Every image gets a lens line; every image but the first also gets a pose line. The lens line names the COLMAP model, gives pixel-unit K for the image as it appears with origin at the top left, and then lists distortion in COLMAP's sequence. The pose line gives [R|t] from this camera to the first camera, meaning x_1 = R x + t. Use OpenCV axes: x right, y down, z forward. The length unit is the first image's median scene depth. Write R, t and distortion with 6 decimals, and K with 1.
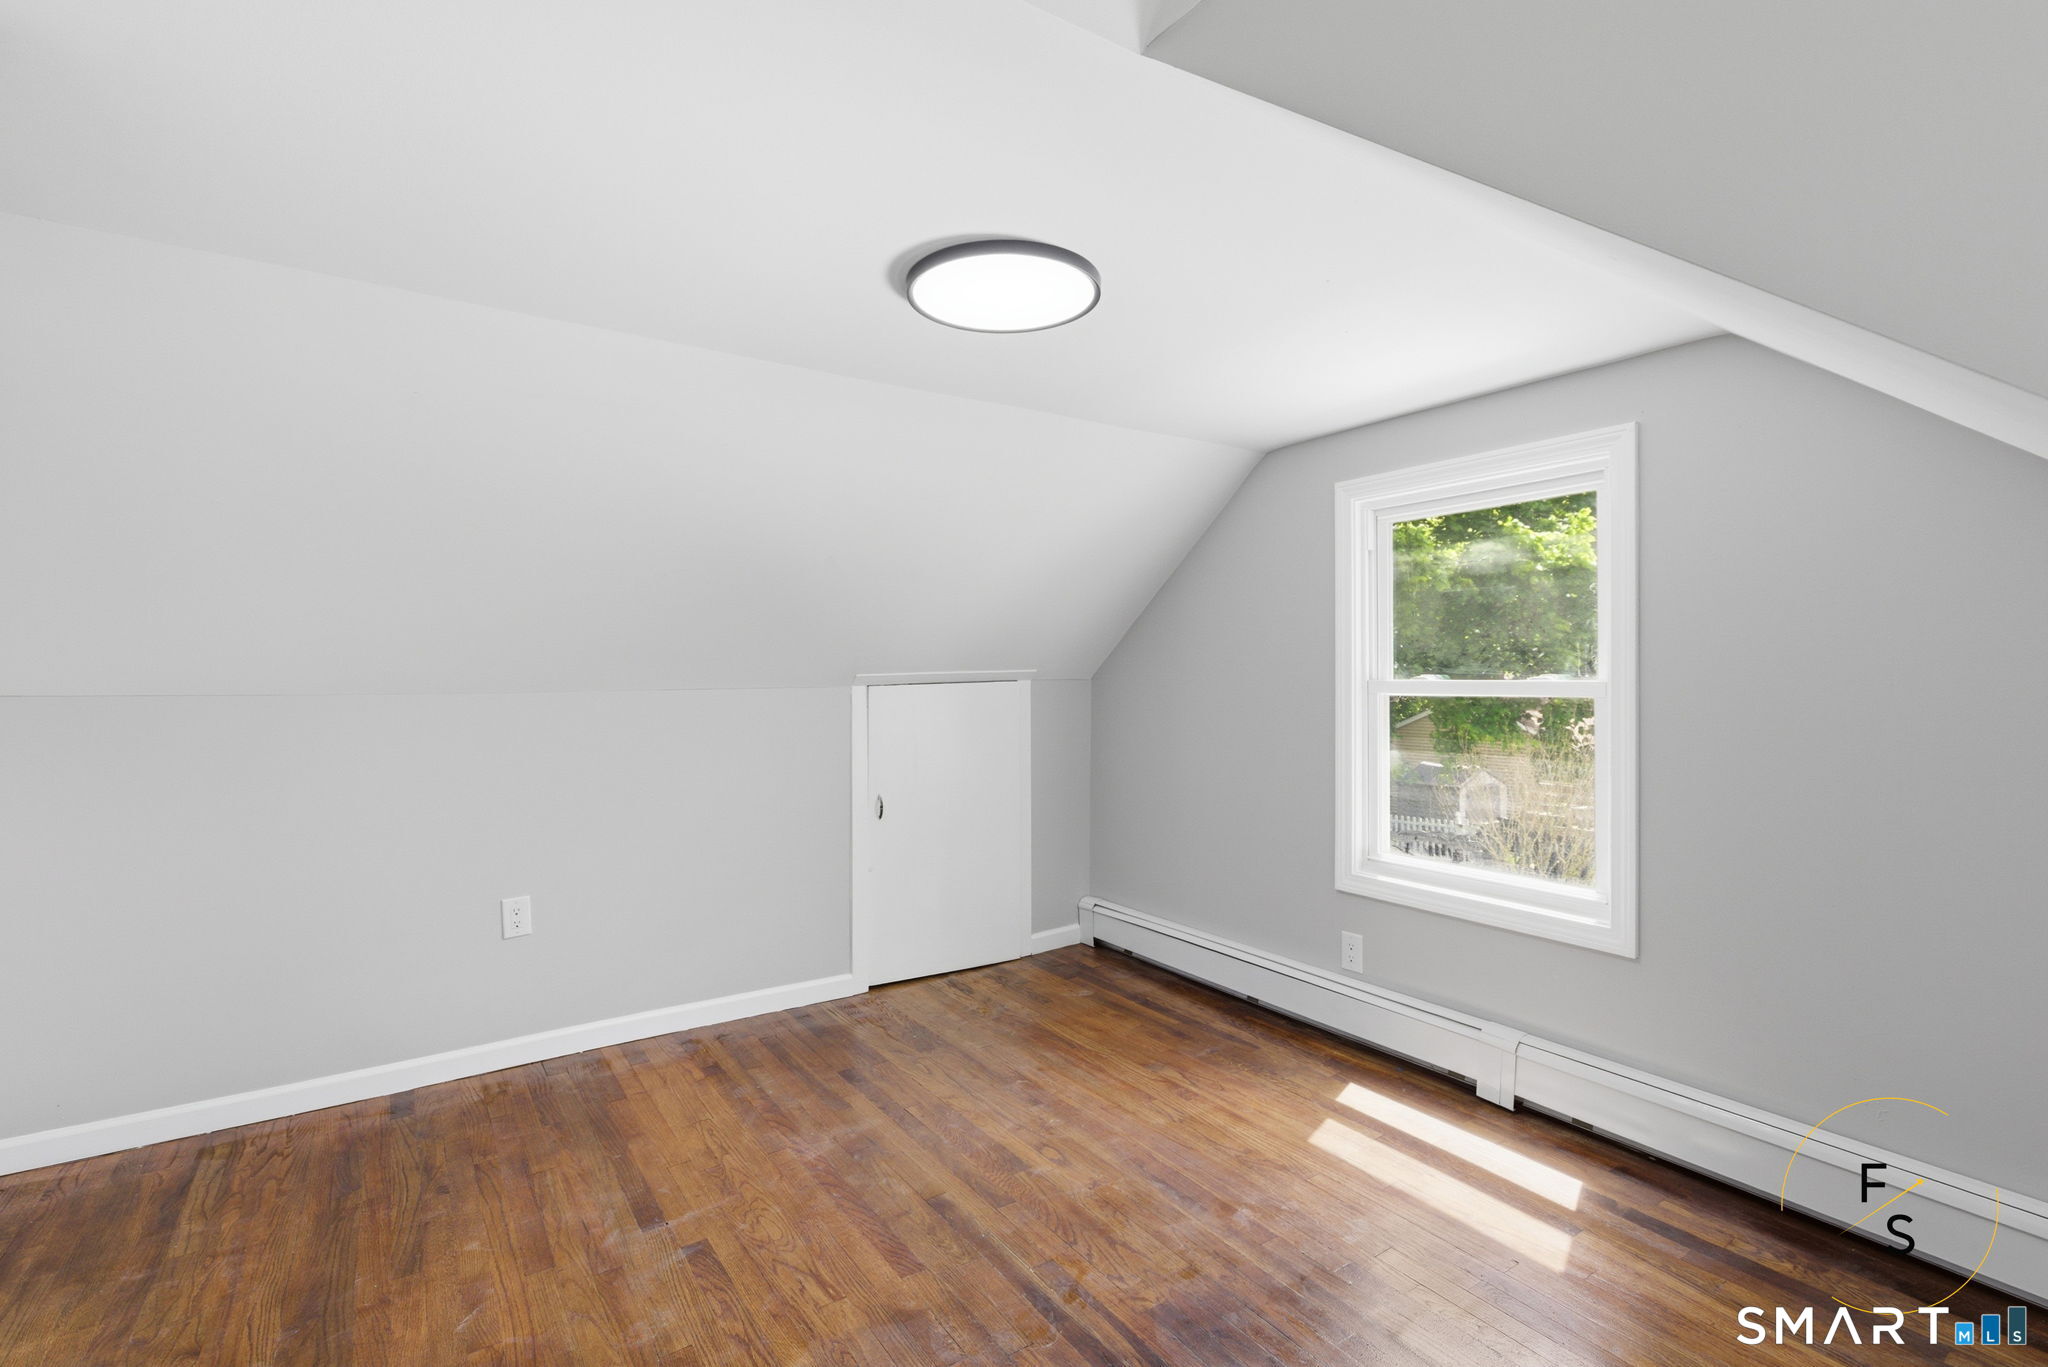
lens RADIAL K [[930.9, 0, 1020.2], [0, 930.9, 688.3], [0, 0, 1]] dist [0.006766, 0.000527]
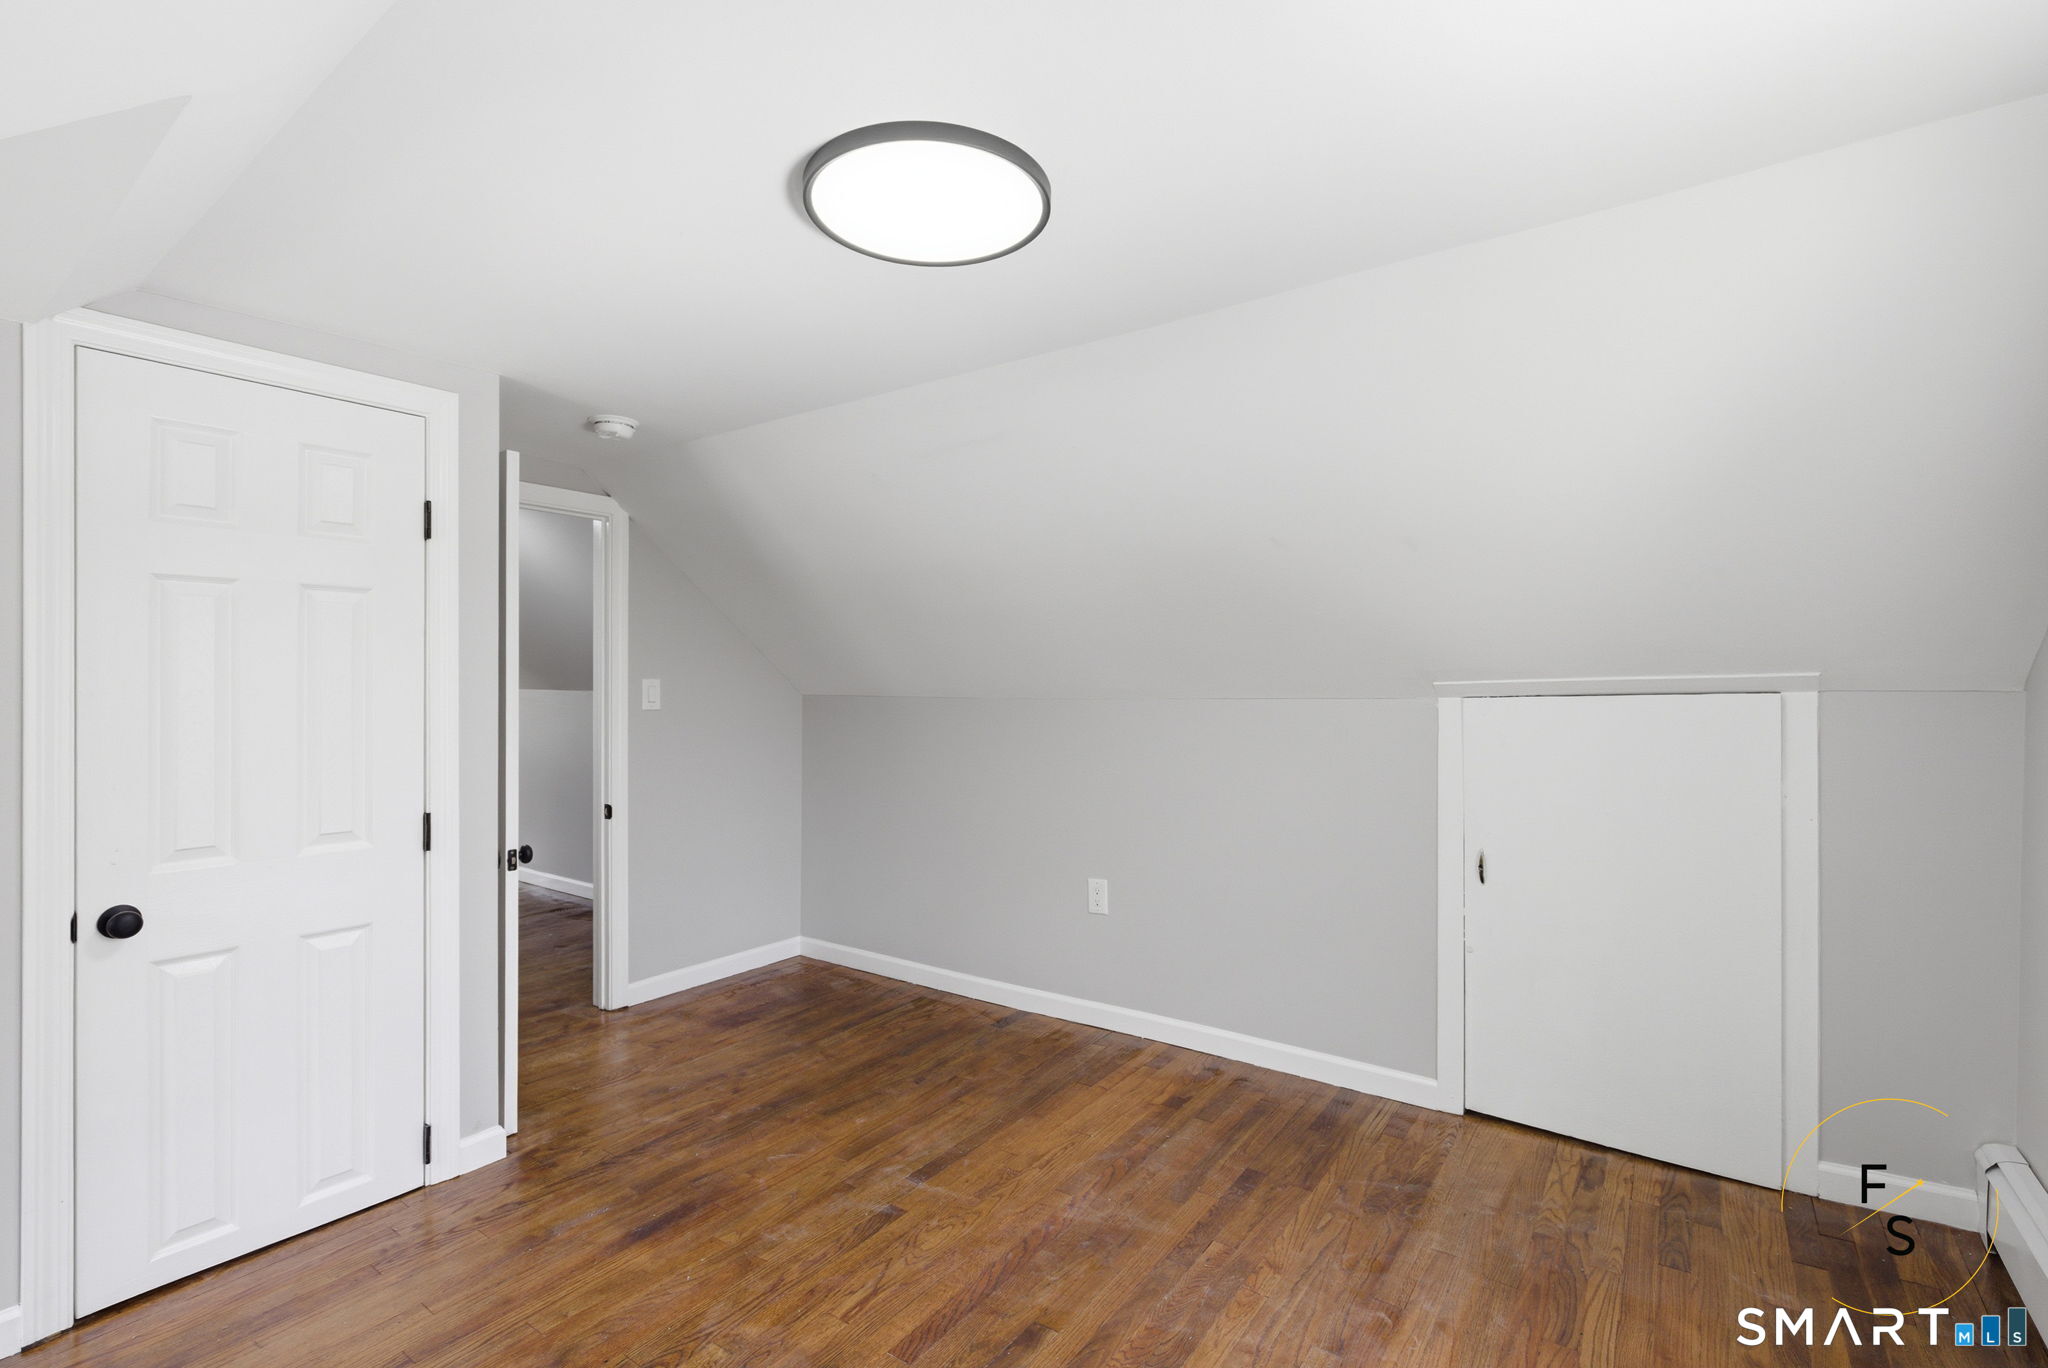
lens RADIAL K [[930.9, 0, 1020.2], [0, 930.9, 688.8], [0, 0, 1]] dist [0.006766, 0.000527]
pose [[0.345609, 0.006038, -0.938359, 0.549920], [-0.002910, 0.999981, 0.005363, -0.017192], [0.938374, 0.000877, 0.345620, 0.571155]]
